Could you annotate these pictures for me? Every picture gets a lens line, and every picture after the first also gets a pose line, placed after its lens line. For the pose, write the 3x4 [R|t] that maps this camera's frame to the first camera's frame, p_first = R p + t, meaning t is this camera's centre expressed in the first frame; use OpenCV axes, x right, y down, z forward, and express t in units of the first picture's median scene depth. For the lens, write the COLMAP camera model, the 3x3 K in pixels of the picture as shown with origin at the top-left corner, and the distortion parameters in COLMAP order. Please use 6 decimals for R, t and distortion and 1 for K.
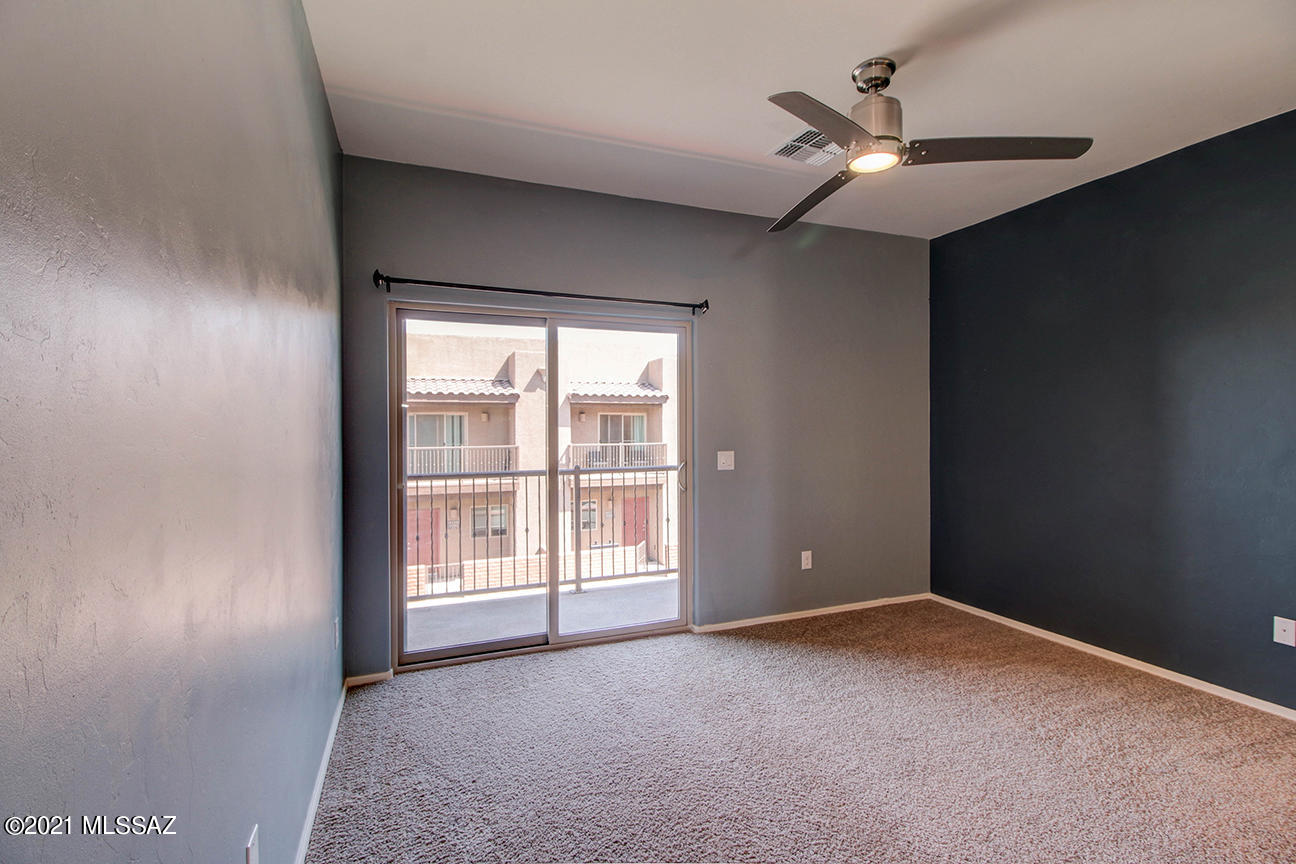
lens RADIAL K [[594.2, 0, 642.1], [0, 594.2, 428.0], [0, 0, 1]] dist [0.021670, -0.011411]
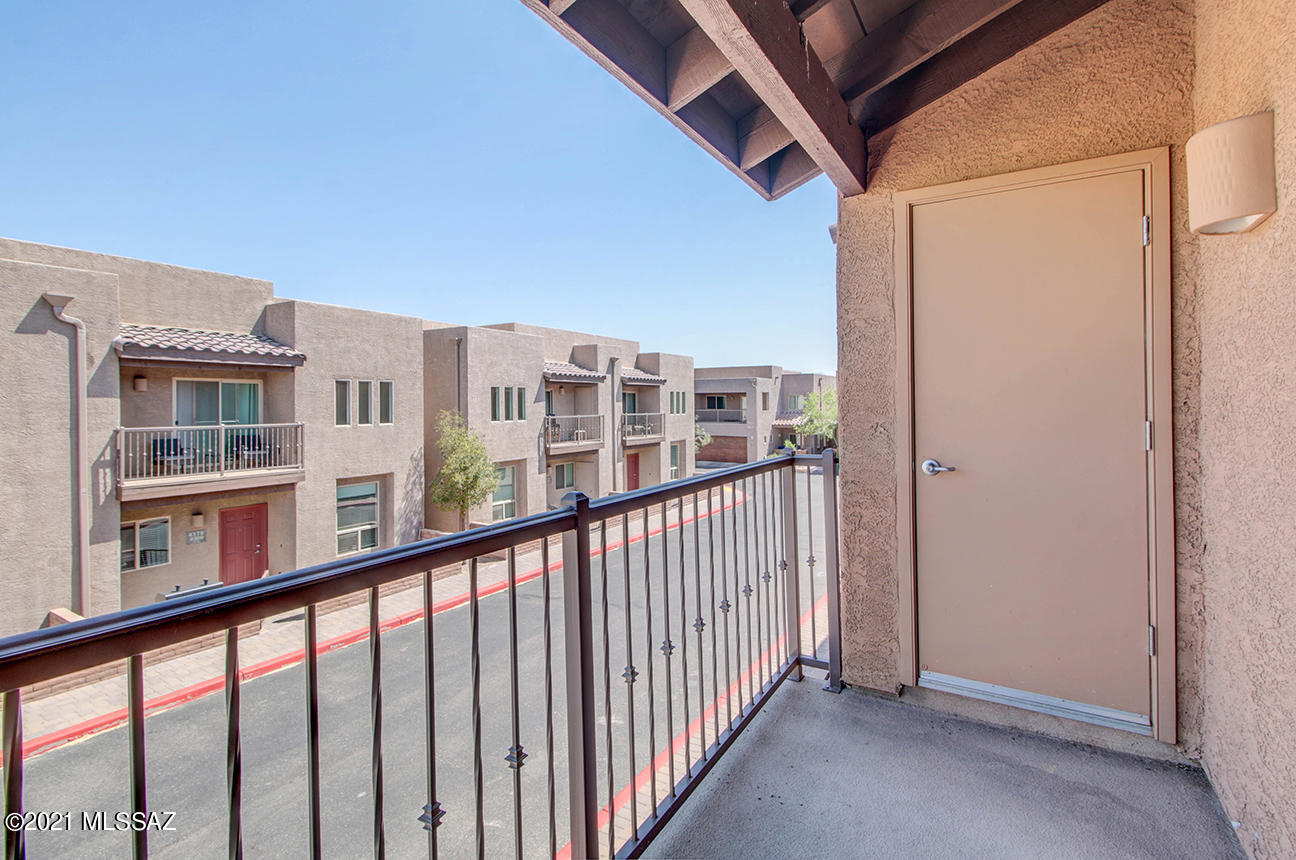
lens RADIAL K [[602.1, 0, 648.5], [0, 602.1, 397.3], [0, 0, 1]] dist [0.001097, -0.000044]
pose [[0.792129, 0.011051, 0.610254, -0.067825], [-0.001012, 0.999858, -0.016792, 0.005847], [-0.610353, 0.012684, 0.792028, 0.197802]]
